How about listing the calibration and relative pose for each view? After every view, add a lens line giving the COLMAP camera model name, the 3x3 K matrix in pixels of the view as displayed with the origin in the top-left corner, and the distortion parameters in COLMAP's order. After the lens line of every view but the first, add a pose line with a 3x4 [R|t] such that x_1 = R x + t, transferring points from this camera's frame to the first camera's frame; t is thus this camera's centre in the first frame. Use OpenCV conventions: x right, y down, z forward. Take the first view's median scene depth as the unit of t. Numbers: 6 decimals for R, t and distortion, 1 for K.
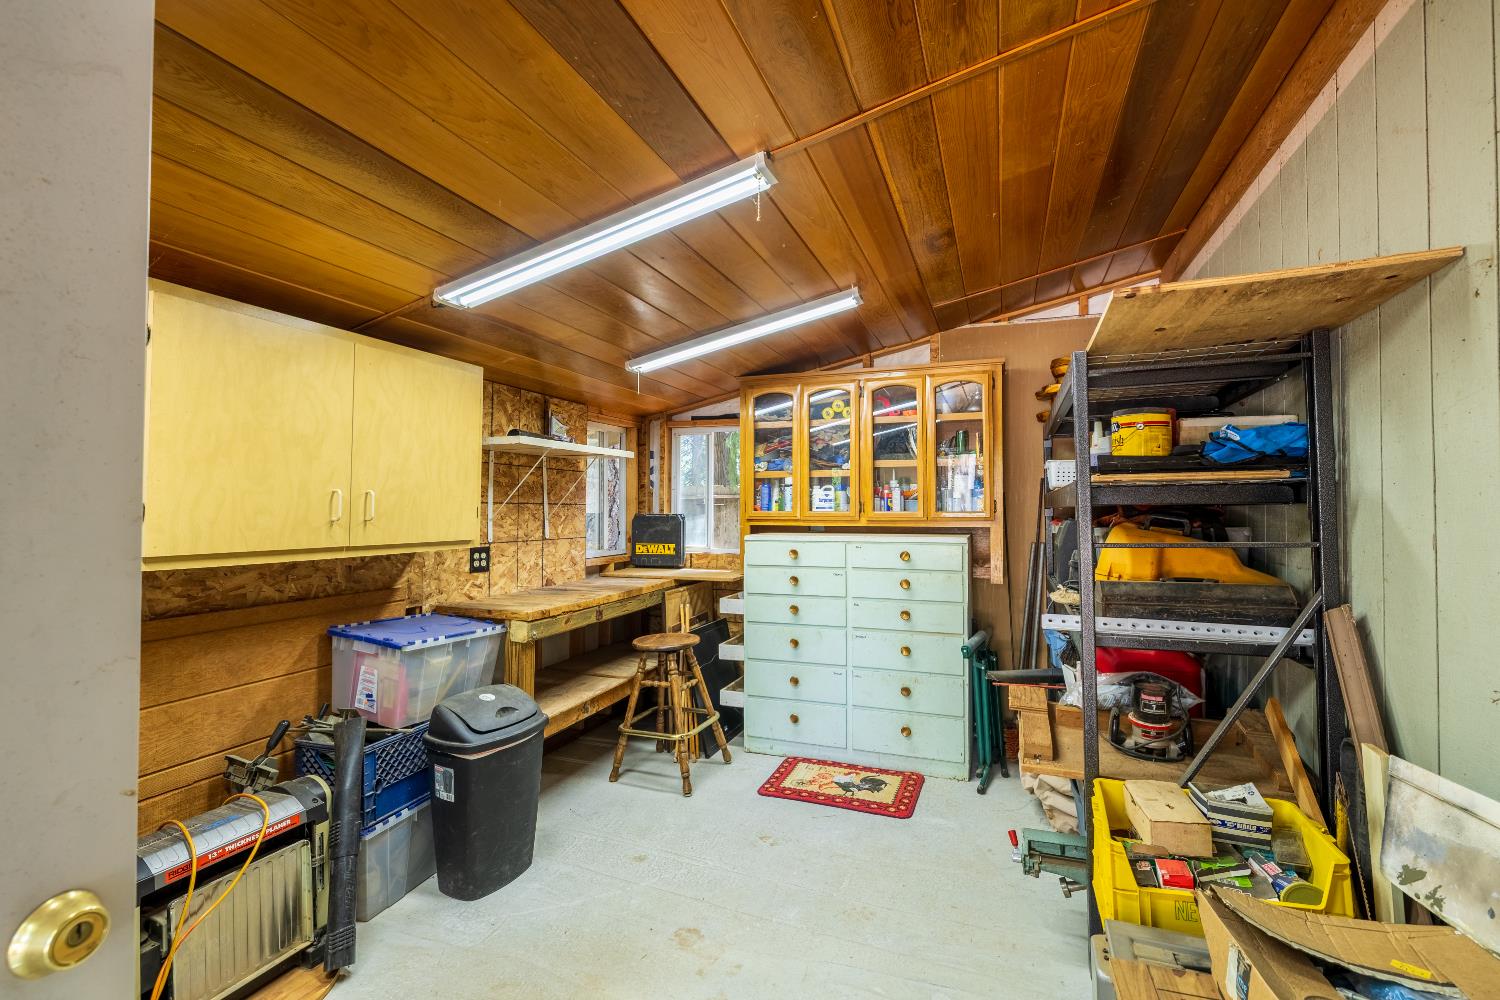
lens RADIAL K [[674.4, 0, 756.8], [0, 674.4, 497.7], [0, 0, 1]] dist [-0.000093, 0.000000]
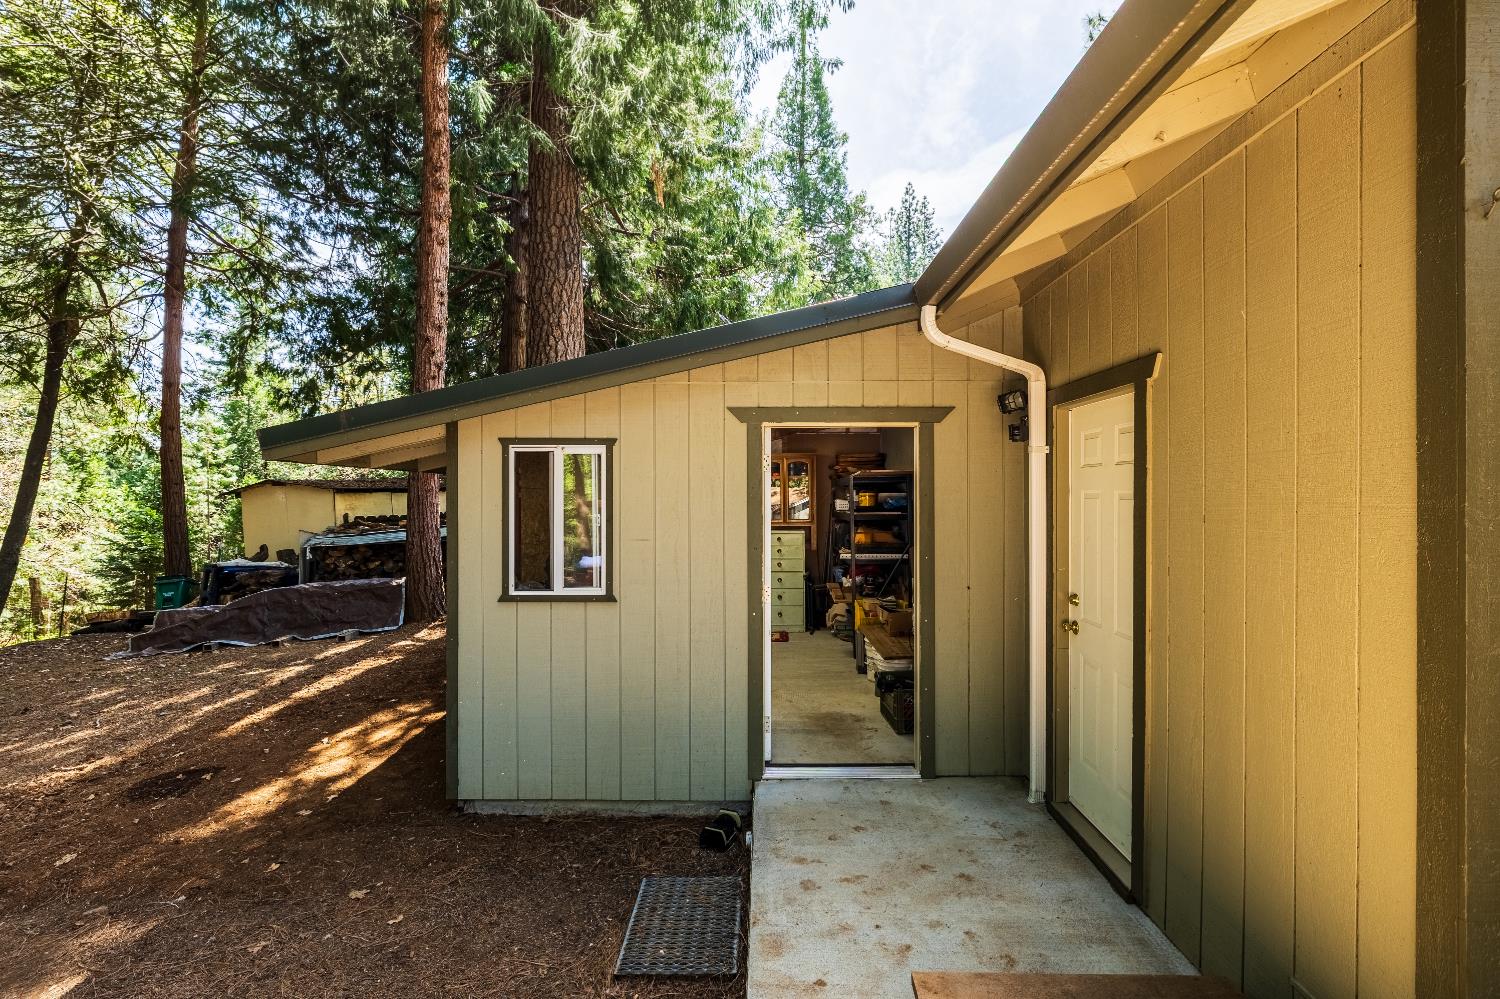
lens RADIAL K [[674.4, 0, 756.8], [0, 674.4, 497.2], [0, 0, 1]] dist [-0.000093, 0.000000]
pose [[0.943599, -0.006511, 0.331026, -1.035865], [0.004000, 0.999958, 0.008265, -0.130611], [-0.331065, -0.006475, 0.943586, -1.945371]]
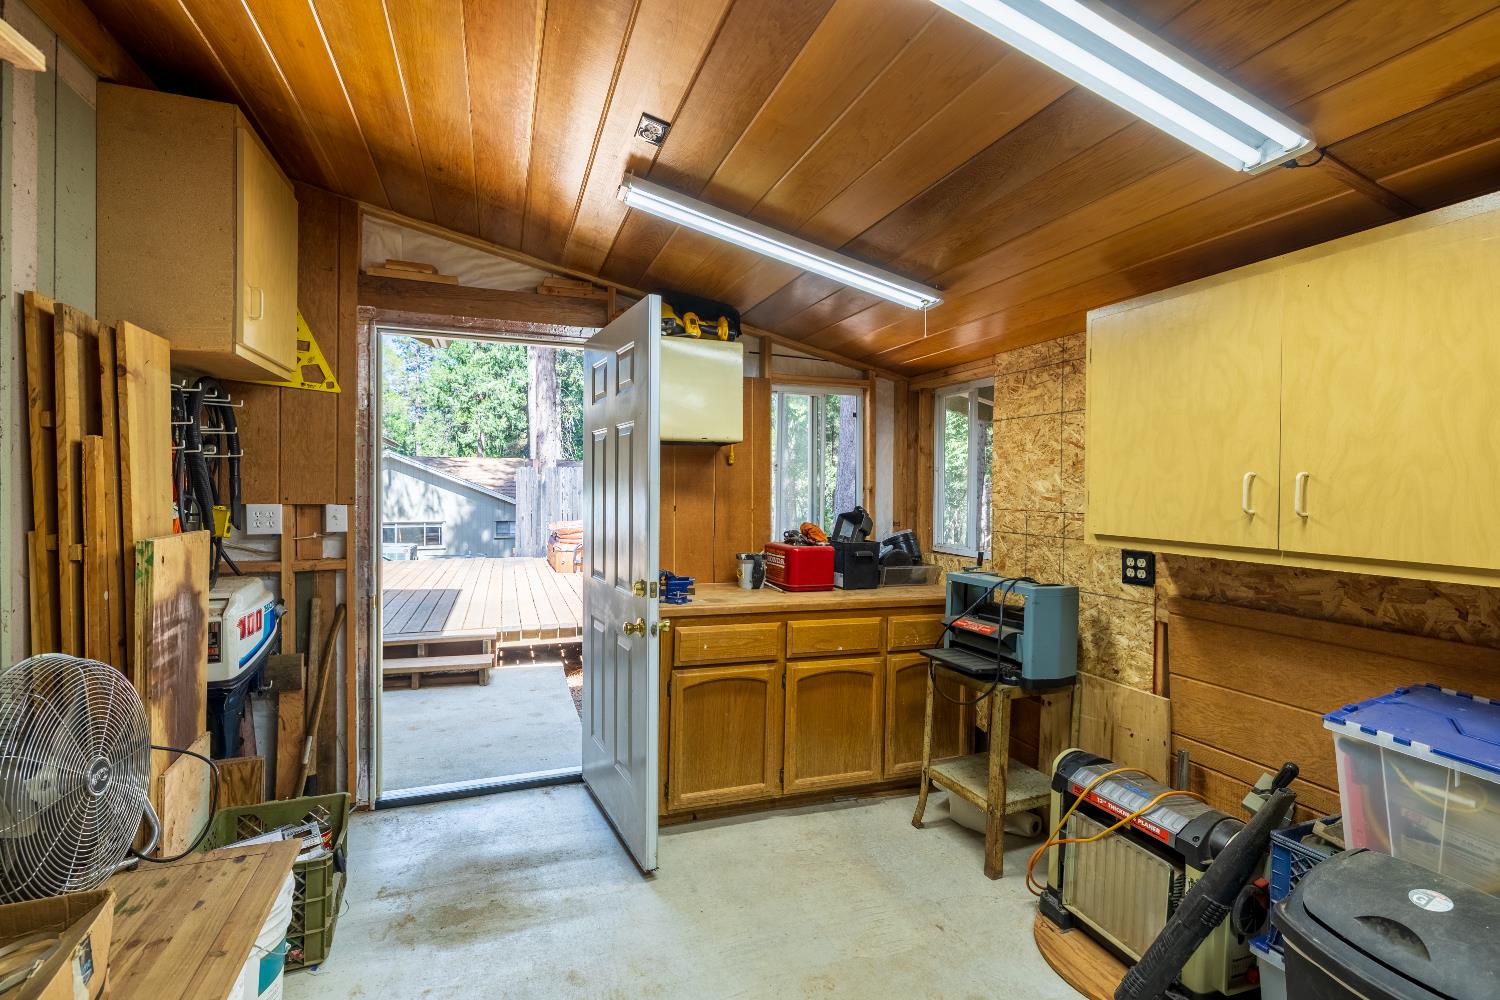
lens RADIAL K [[722.6, 0, 750.0], [0, 722.6, 500.0], [0, 0, 1]] dist [-0.000261, -0.000238]
pose [[-0.774628, -0.007946, -0.632367, 0.340690], [-0.010316, 0.999947, 0.000072, 0.025681], [0.632333, 0.006579, -0.774669, 1.268353]]
